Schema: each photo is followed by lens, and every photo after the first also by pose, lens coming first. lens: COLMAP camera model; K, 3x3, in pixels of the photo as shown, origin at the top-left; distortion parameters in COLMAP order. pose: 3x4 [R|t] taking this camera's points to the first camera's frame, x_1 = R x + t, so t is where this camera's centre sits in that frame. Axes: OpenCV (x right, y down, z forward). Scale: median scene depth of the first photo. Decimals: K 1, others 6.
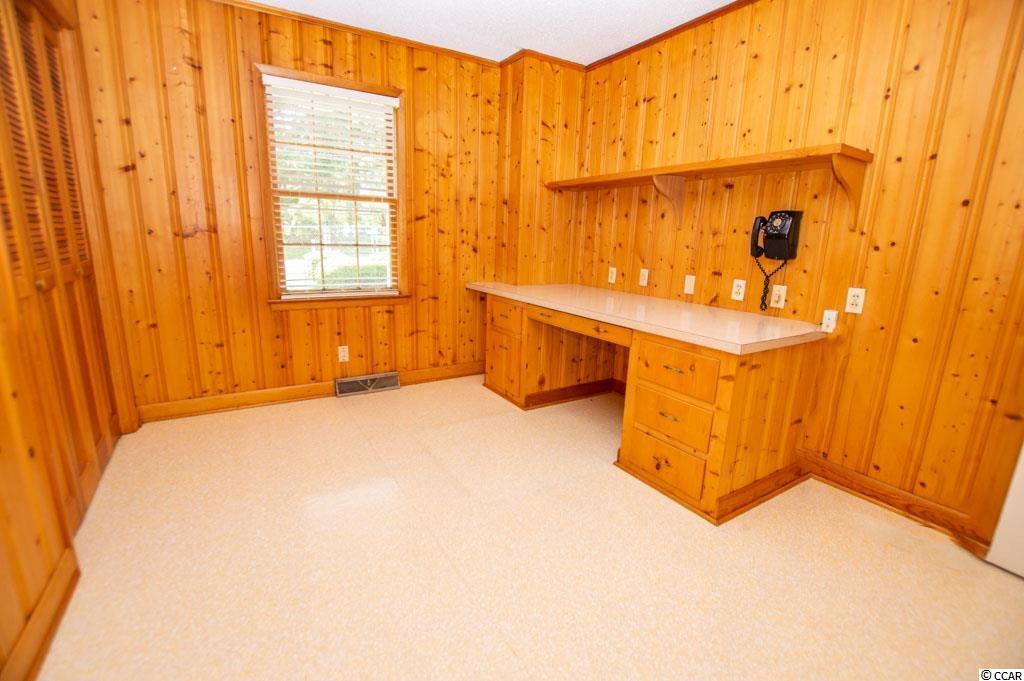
lens RADIAL K [[457.1, 0, 510.6], [0, 457.1, 341.2], [0, 0, 1]] dist [-0.027822, -0.000723]
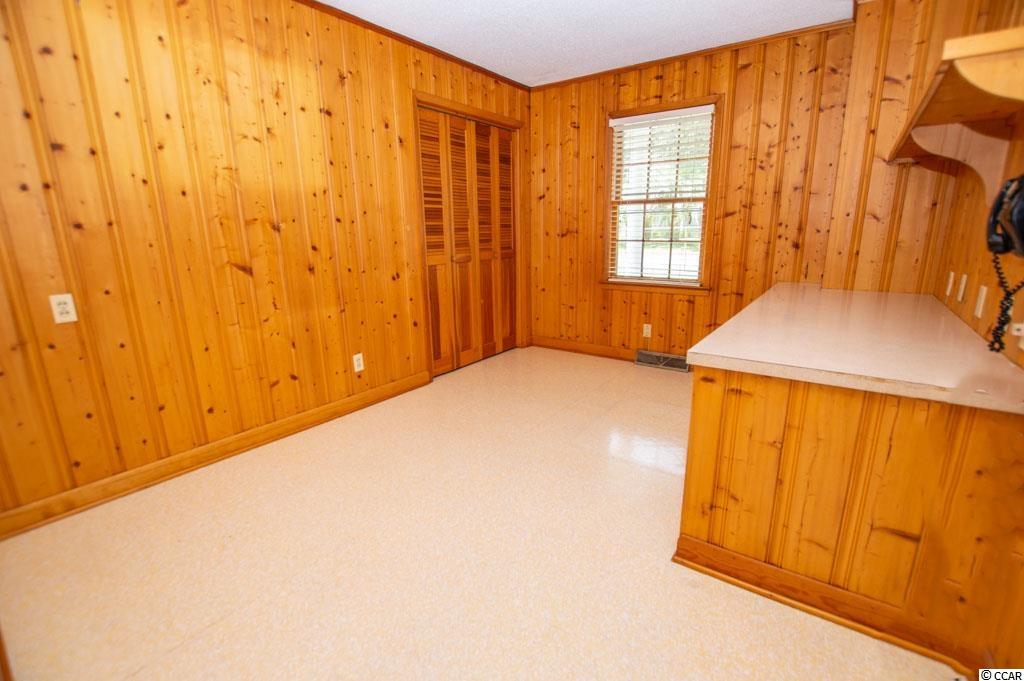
lens RADIAL K [[457.1, 0, 509.2], [0, 457.1, 341.0], [0, 0, 1]] dist [-0.027822, -0.000723]
pose [[0.366037, 0.185465, -0.911932, 0.612853], [-0.182249, 0.975250, 0.125190, -0.030580], [0.912580, 0.120375, 0.390779, 0.191456]]
